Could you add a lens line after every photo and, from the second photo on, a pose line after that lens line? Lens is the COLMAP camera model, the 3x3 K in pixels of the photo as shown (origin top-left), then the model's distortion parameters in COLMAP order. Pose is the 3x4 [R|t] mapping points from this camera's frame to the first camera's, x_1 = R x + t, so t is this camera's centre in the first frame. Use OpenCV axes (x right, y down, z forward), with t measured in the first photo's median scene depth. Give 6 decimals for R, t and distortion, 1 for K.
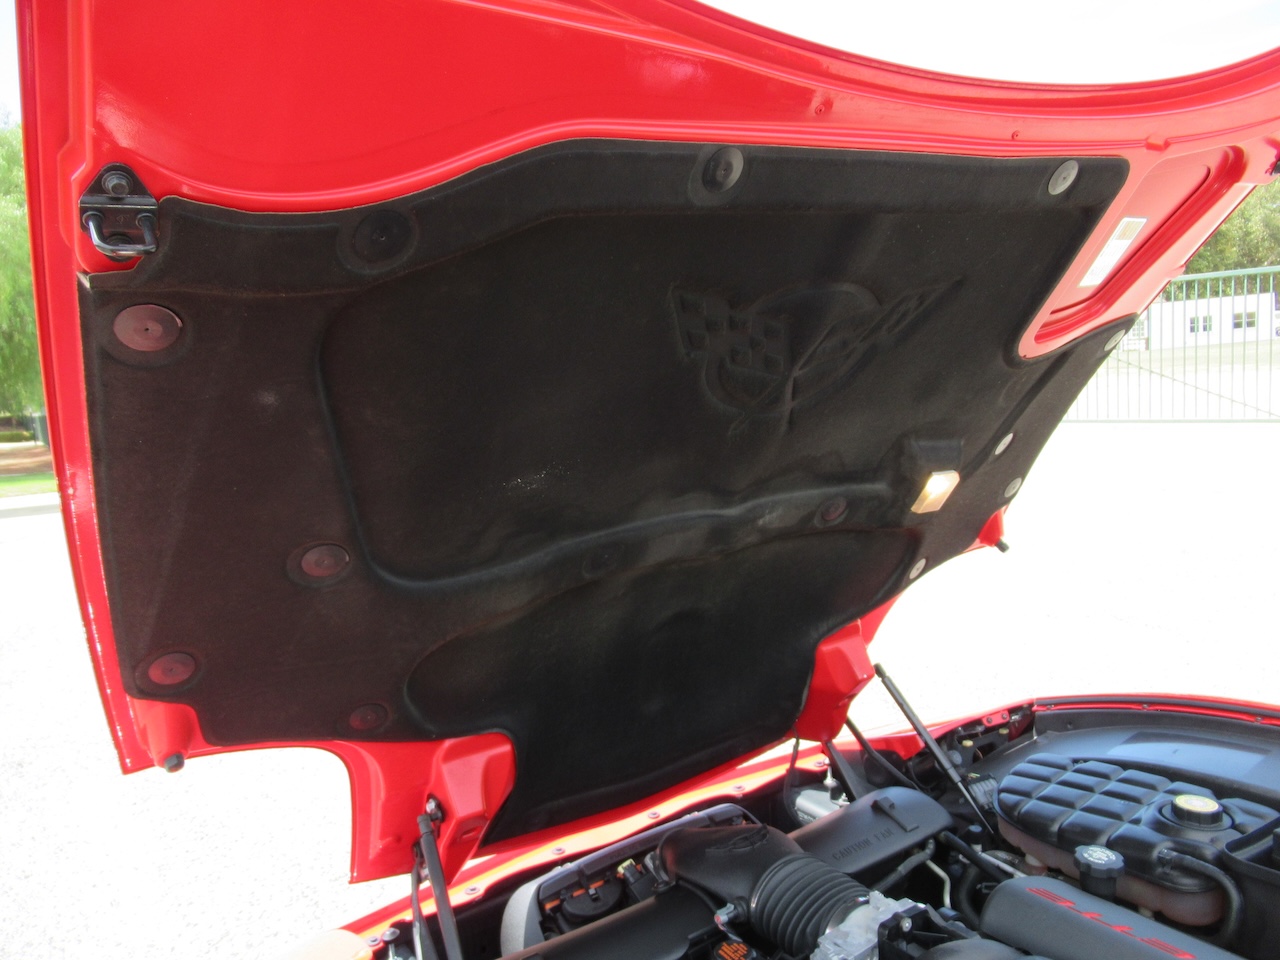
lens RADIAL K [[929.1, 0, 640.0], [0, 929.1, 480.0], [0, 0, 1]] dist [-0.017906, 0.003713]
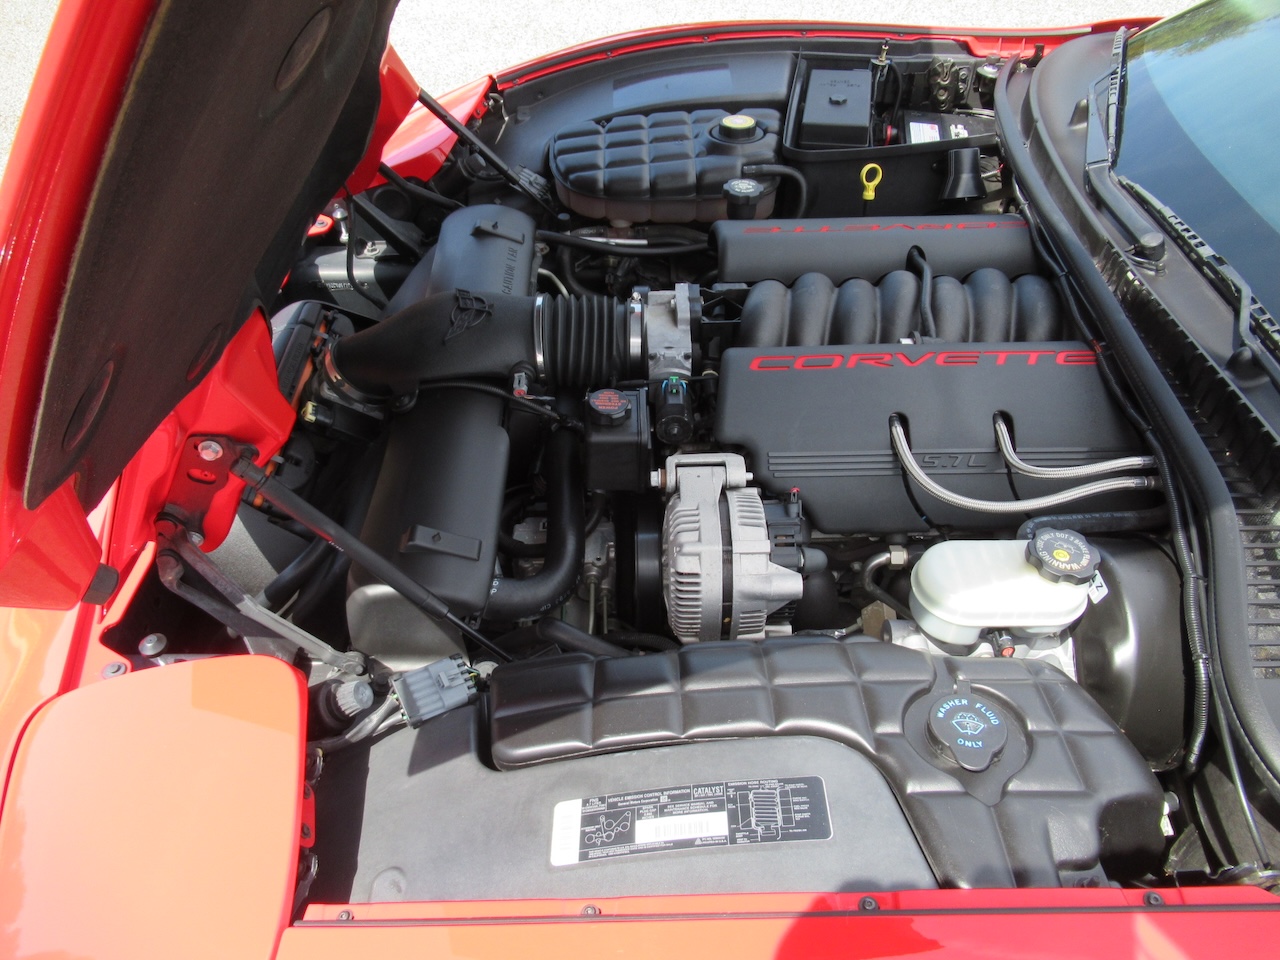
lens RADIAL K [[929.1, 0, 640.0], [0, 929.1, 480.0], [0, 0, 1]] dist [-0.017906, 0.003713]
pose [[0.512505, -0.527379, 0.677650, -0.434805], [0.035087, 0.801376, 0.597132, 0.004013], [-0.857967, -0.282256, 0.429214, 0.406313]]
